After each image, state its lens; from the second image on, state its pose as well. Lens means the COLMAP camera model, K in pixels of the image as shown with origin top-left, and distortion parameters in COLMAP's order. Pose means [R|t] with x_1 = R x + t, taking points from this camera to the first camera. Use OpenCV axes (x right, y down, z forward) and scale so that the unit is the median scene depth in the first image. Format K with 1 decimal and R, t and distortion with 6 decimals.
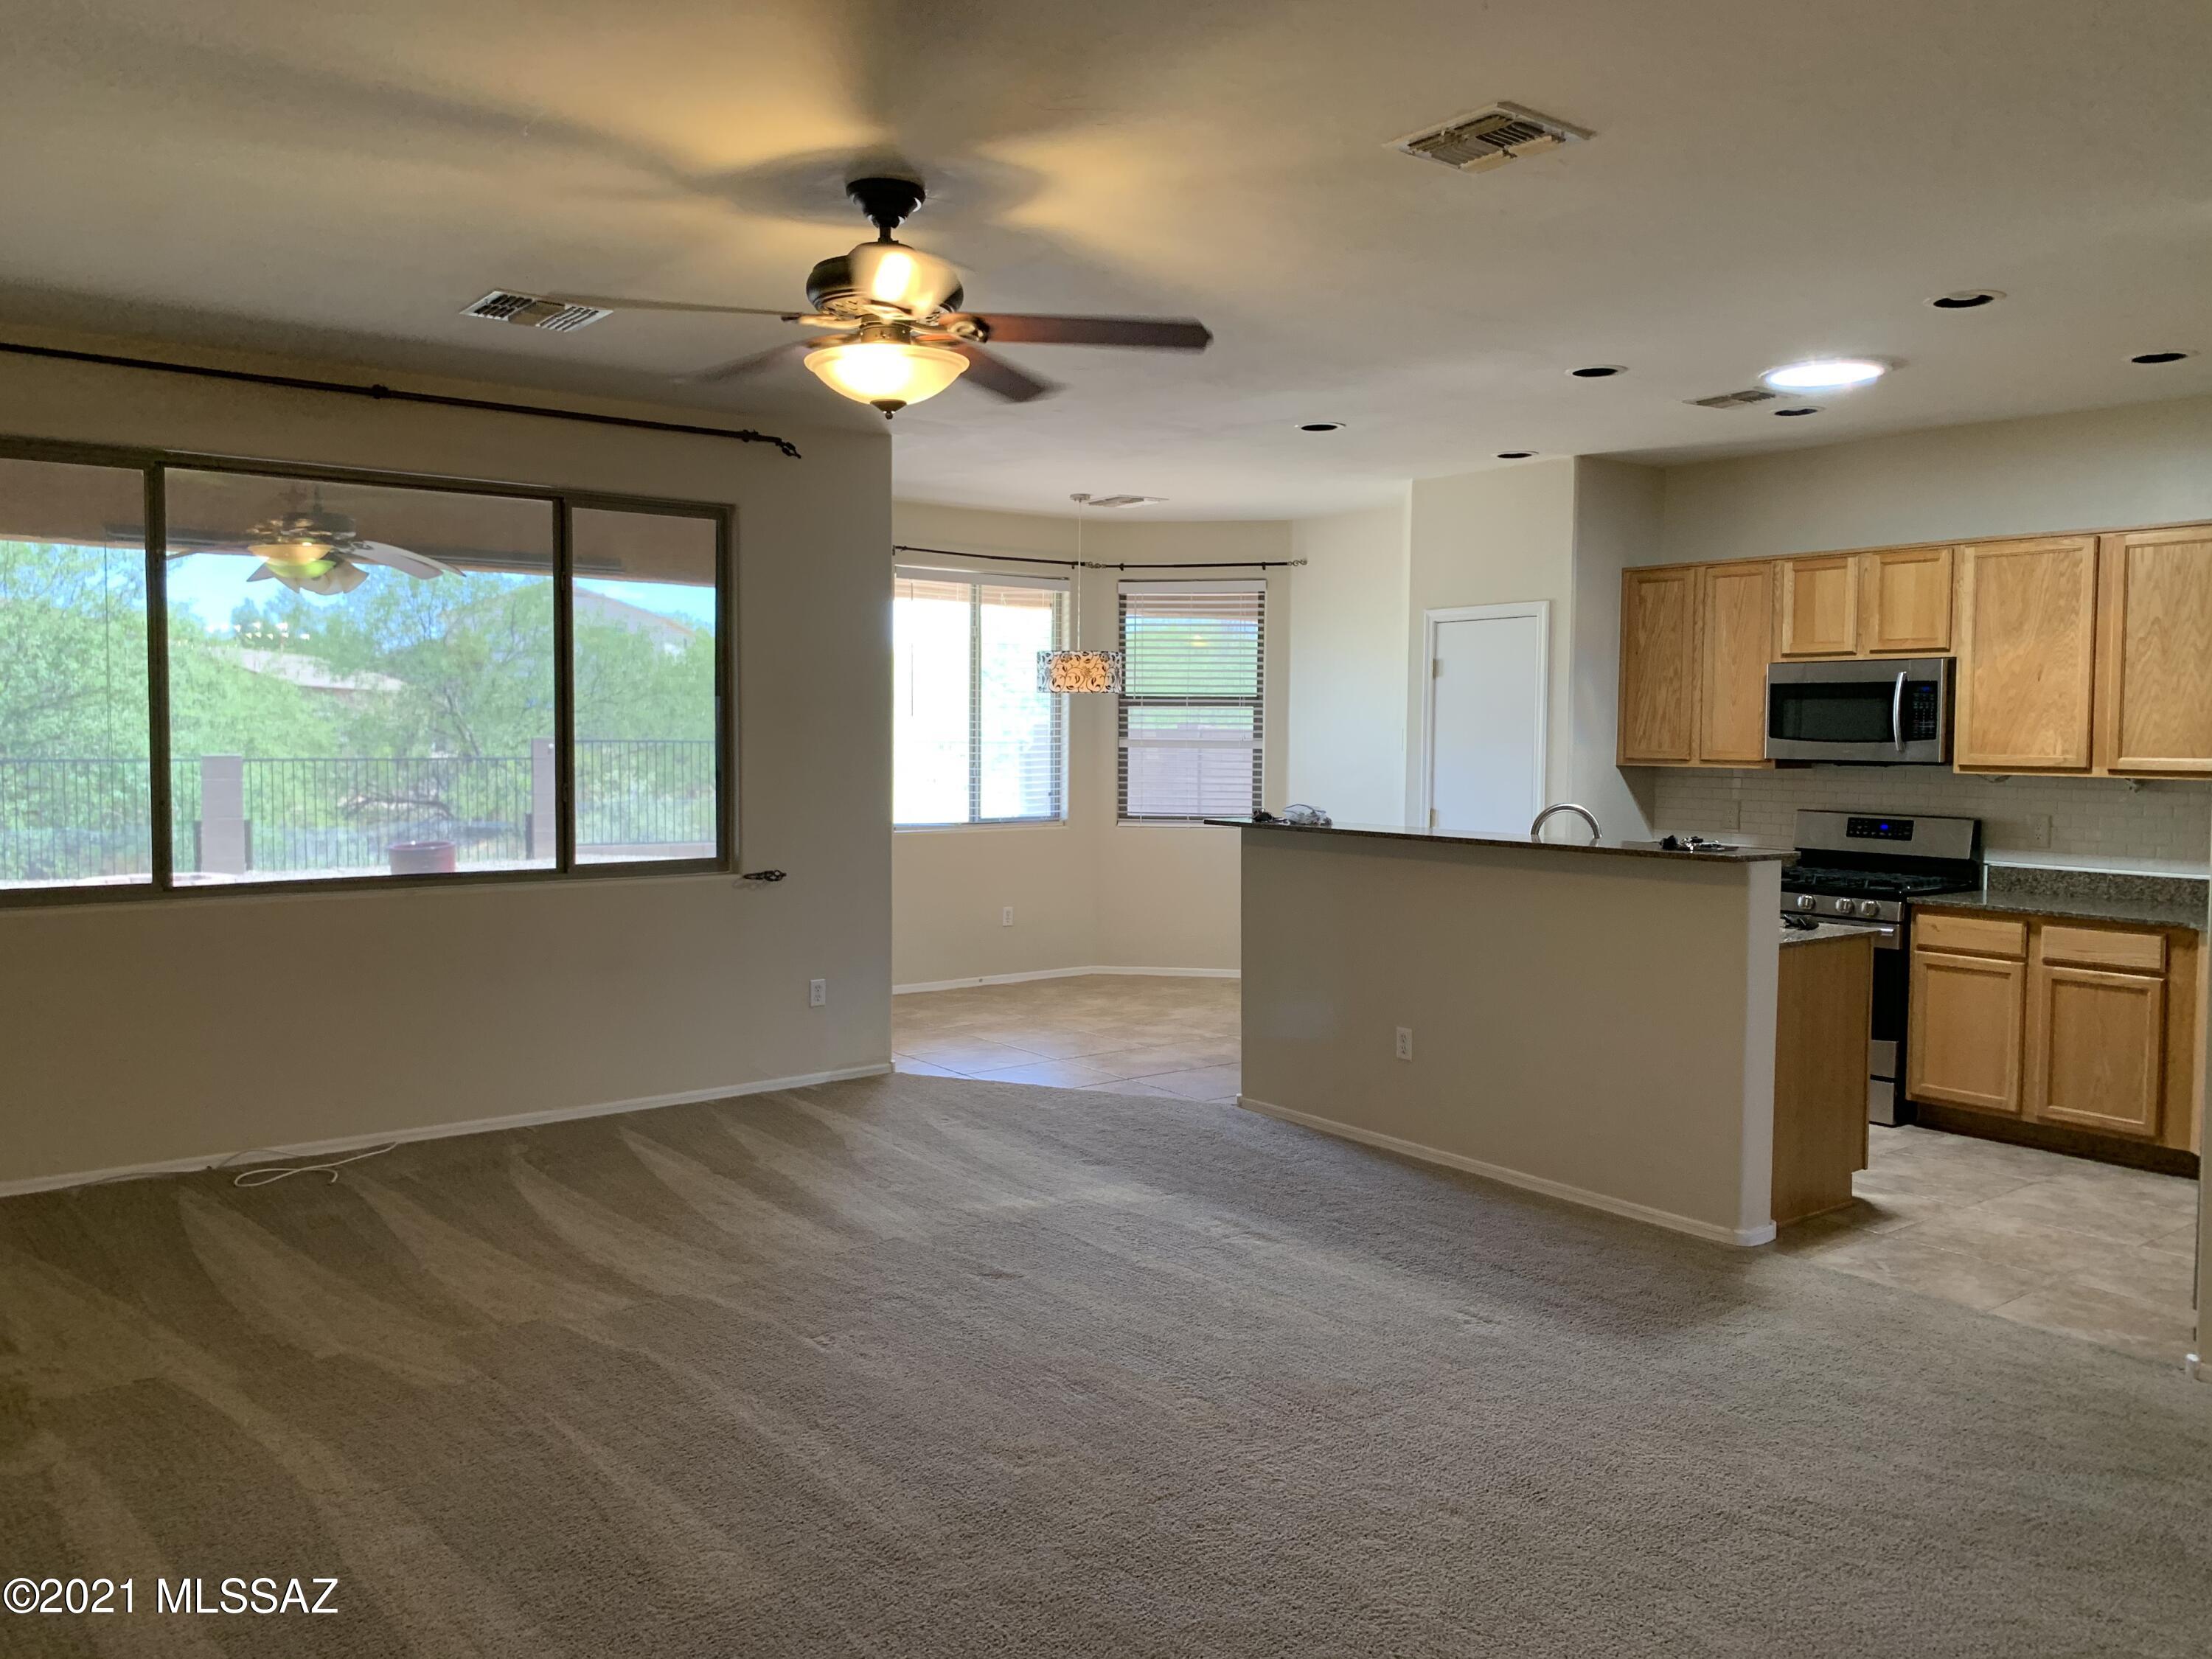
lens RADIAL K [[1701.9, 0, 1105.1], [0, 1701.9, 826.0], [0, 0, 1]] dist [0.048404, -0.056894]
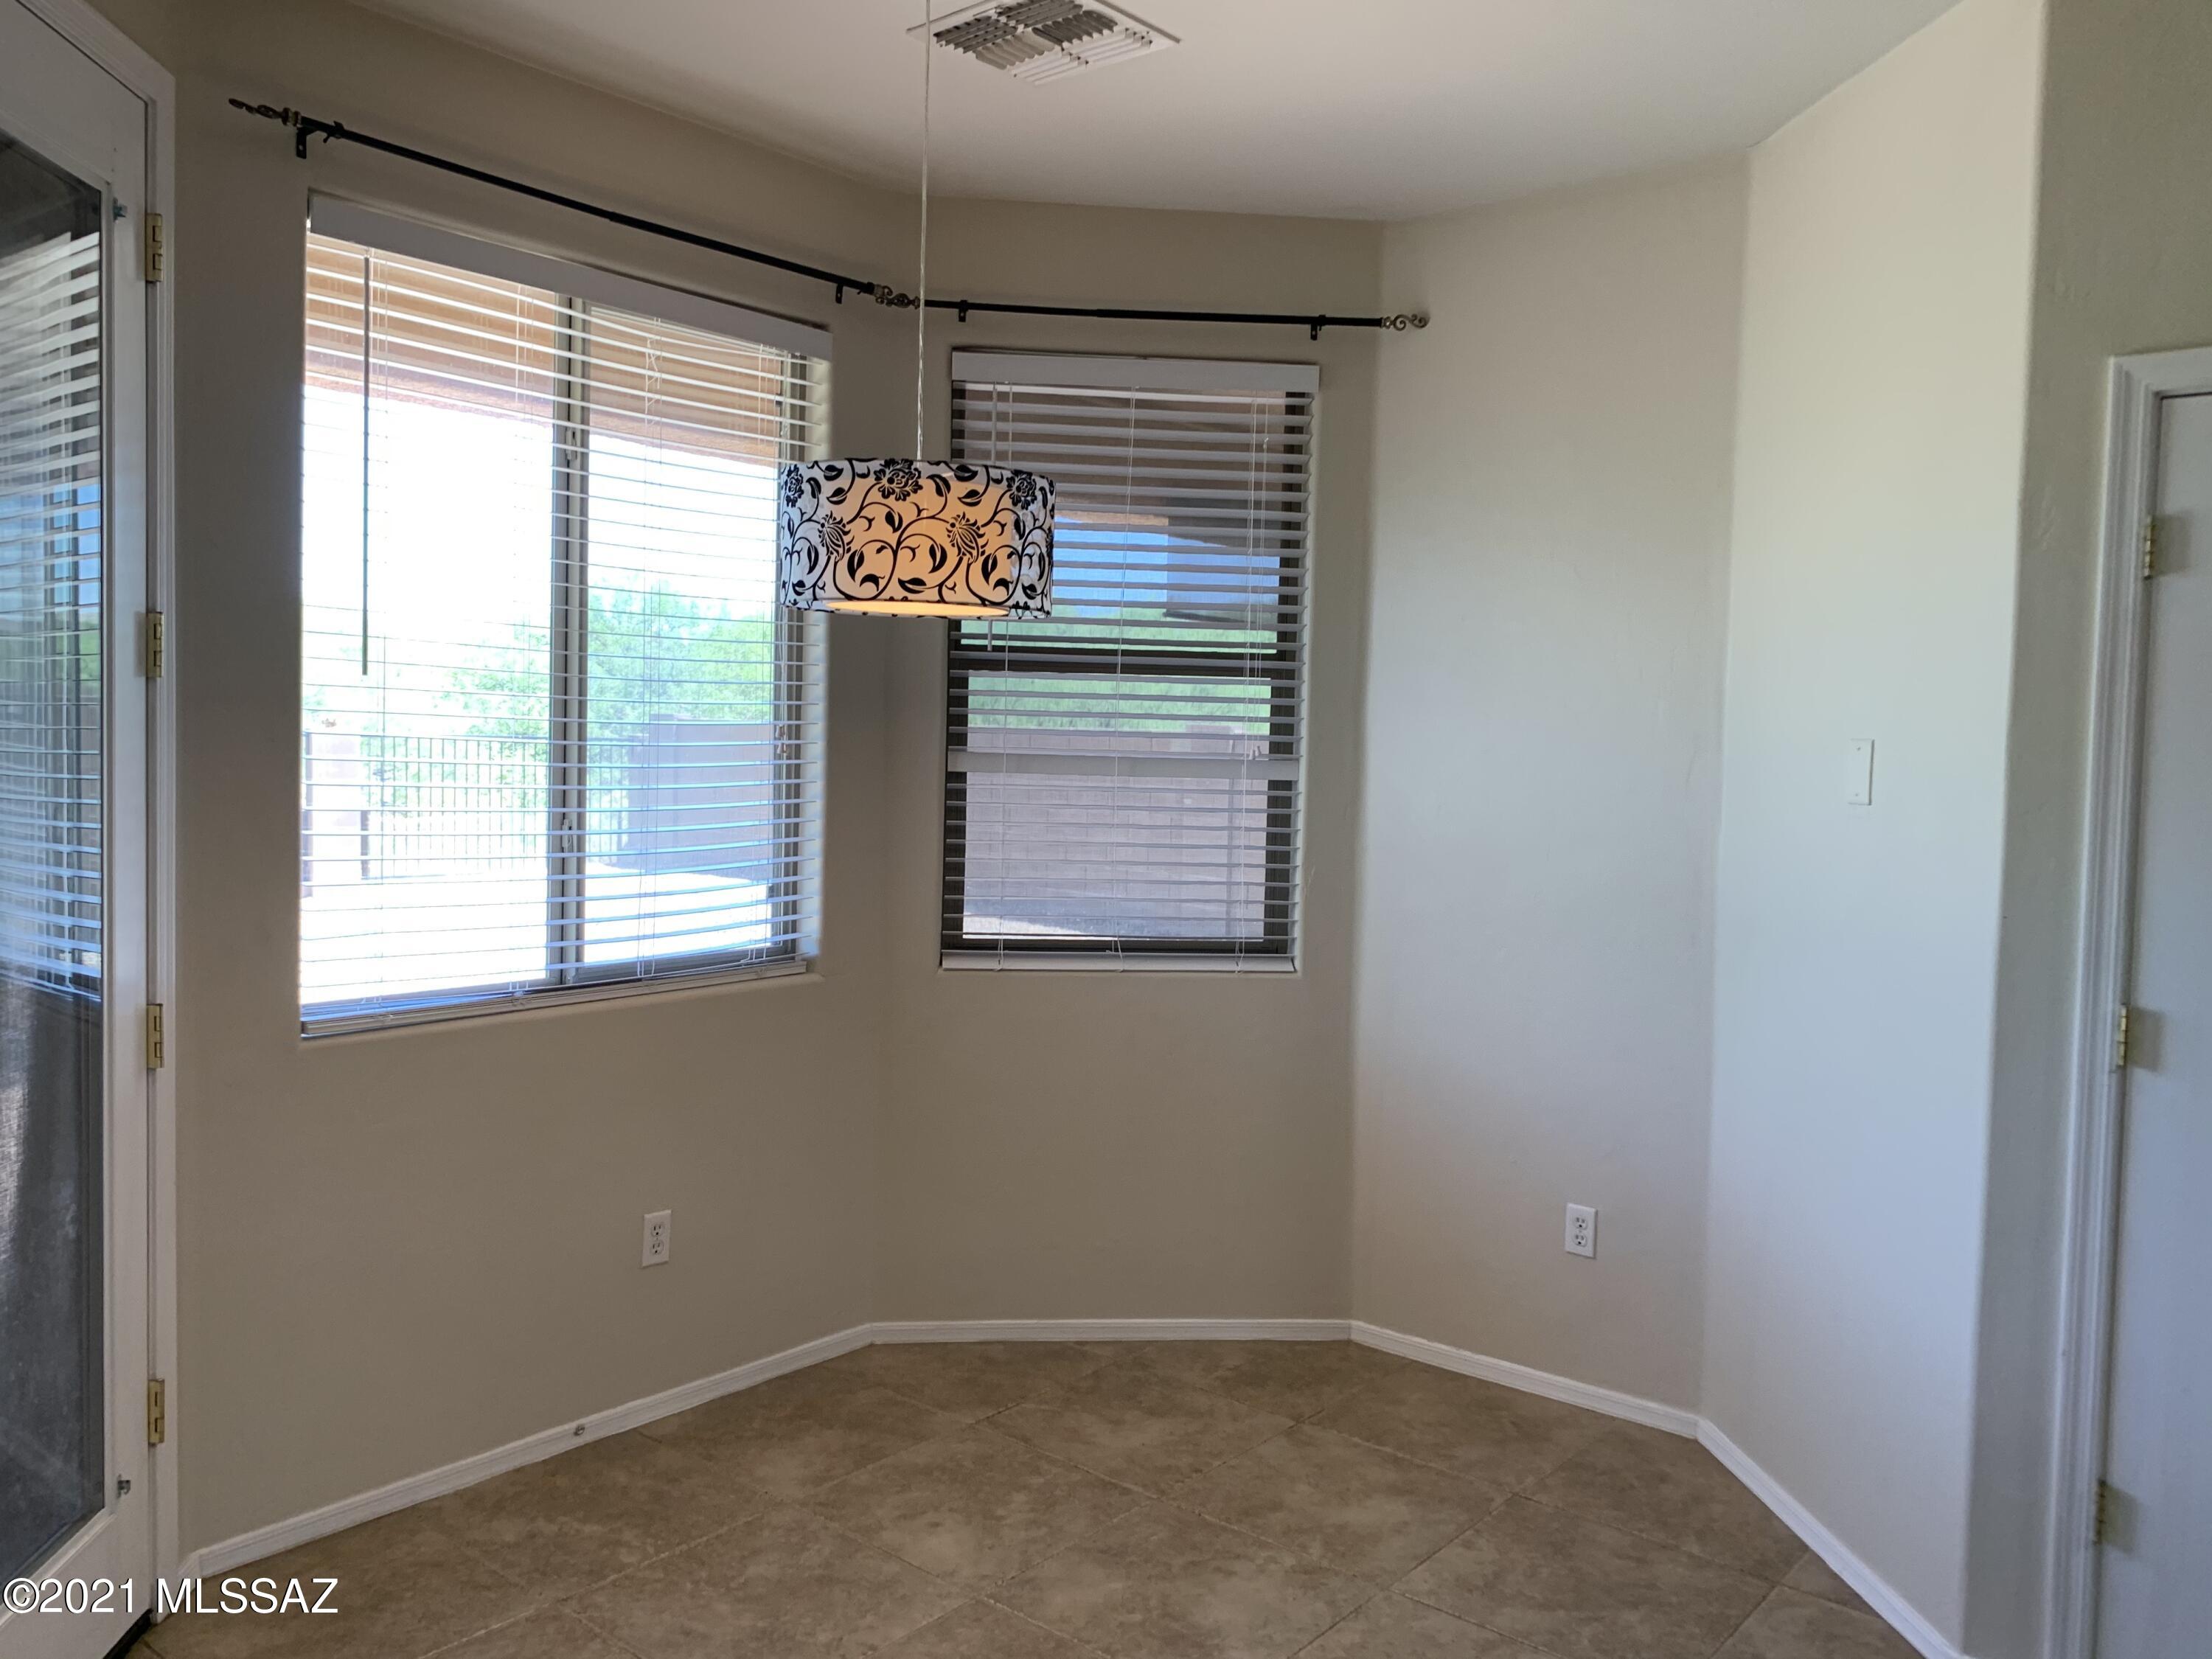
lens RADIAL K [[1701.9, 0, 1096.5], [0, 1701.9, 834.5], [0, 0, 1]] dist [0.048404, -0.056894]
pose [[0.974801, 0.001841, 0.223068, -0.047517], [-0.004166, 0.999942, 0.009953, -0.036709], [-0.223037, -0.010632, 0.974752, 0.619559]]
